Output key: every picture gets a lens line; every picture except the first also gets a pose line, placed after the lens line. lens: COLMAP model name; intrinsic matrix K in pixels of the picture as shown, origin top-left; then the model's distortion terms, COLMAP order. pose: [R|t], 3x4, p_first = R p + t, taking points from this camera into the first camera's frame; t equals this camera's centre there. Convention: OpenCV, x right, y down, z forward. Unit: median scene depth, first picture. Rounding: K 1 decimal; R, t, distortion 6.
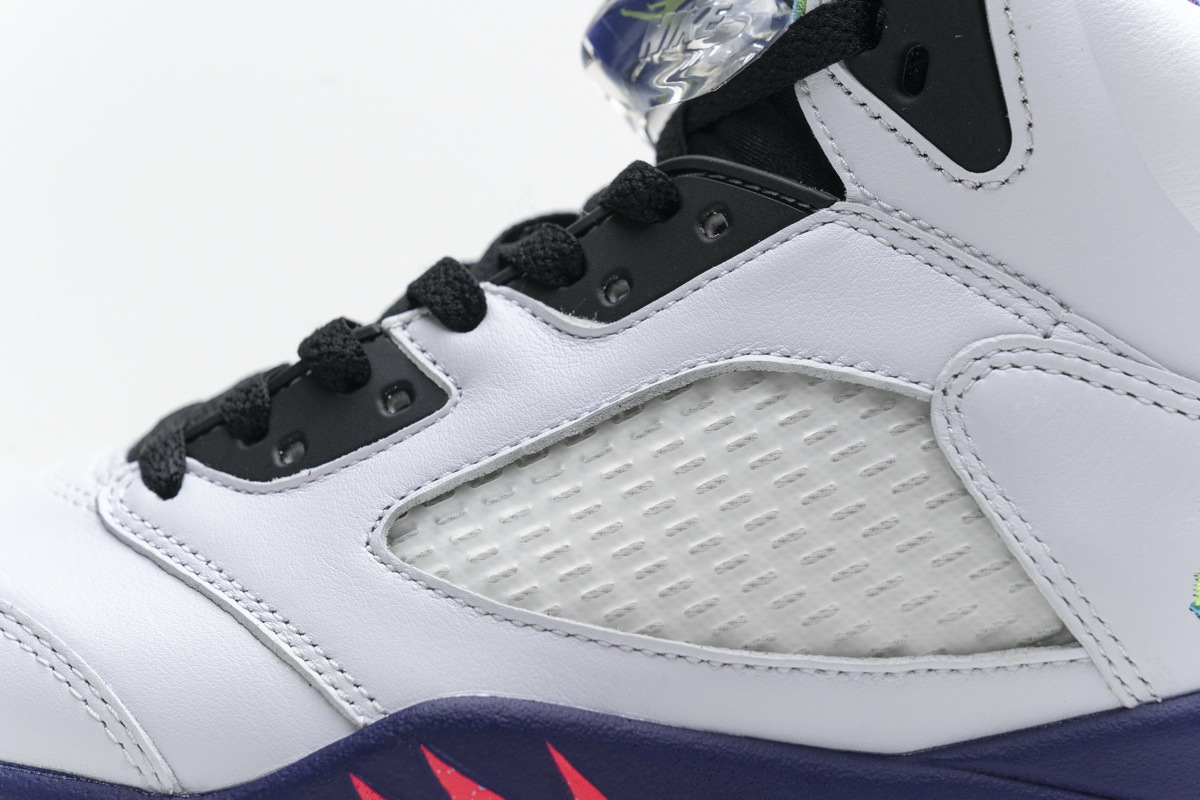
lens RADIAL K [[2275.6, 0, 600.0], [0, 2275.6, 400.0], [0, 0, 1]] dist [-0.021599, 0.169264]
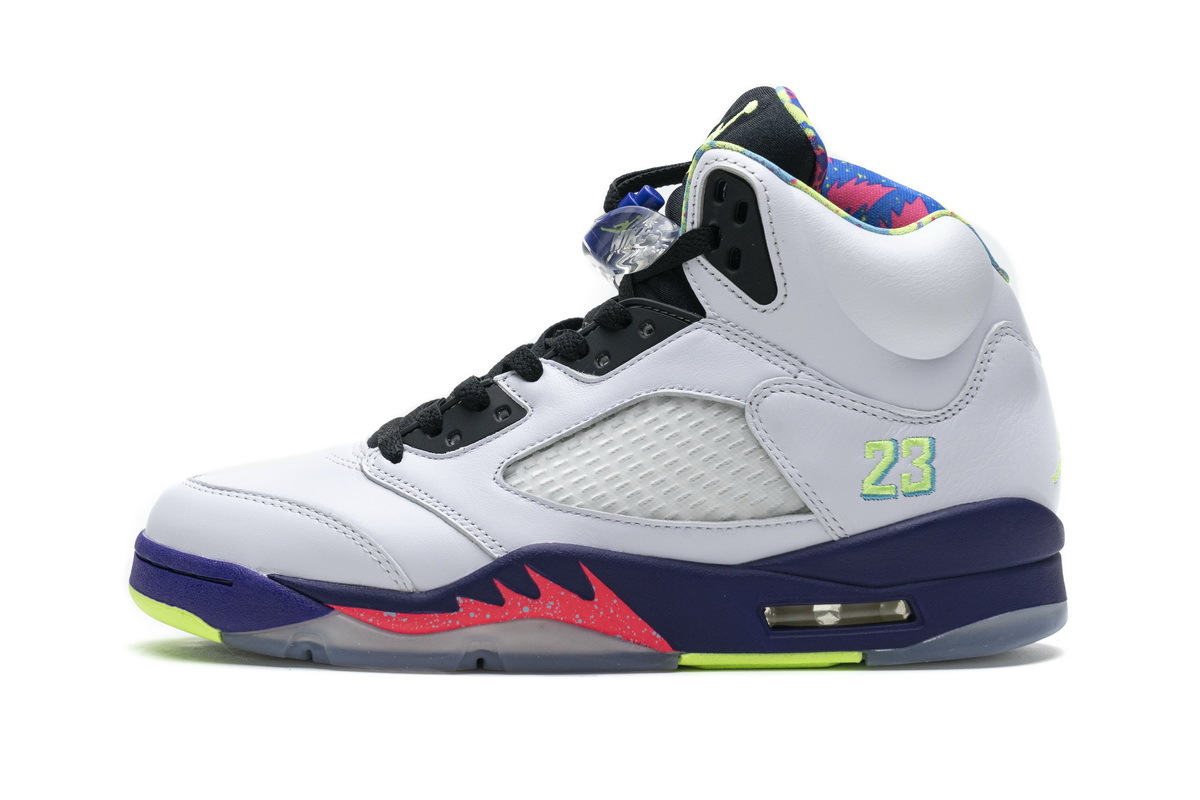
lens RADIAL K [[2275.6, 0, 600.0], [0, 2275.6, 400.0], [0, 0, 1]] dist [-0.021599, 0.169264]
pose [[0.999452, -0.027467, 0.018466, -0.038345], [0.027636, 0.999578, -0.008920, 0.008945], [-0.018213, 0.009425, 0.999790, -1.217791]]
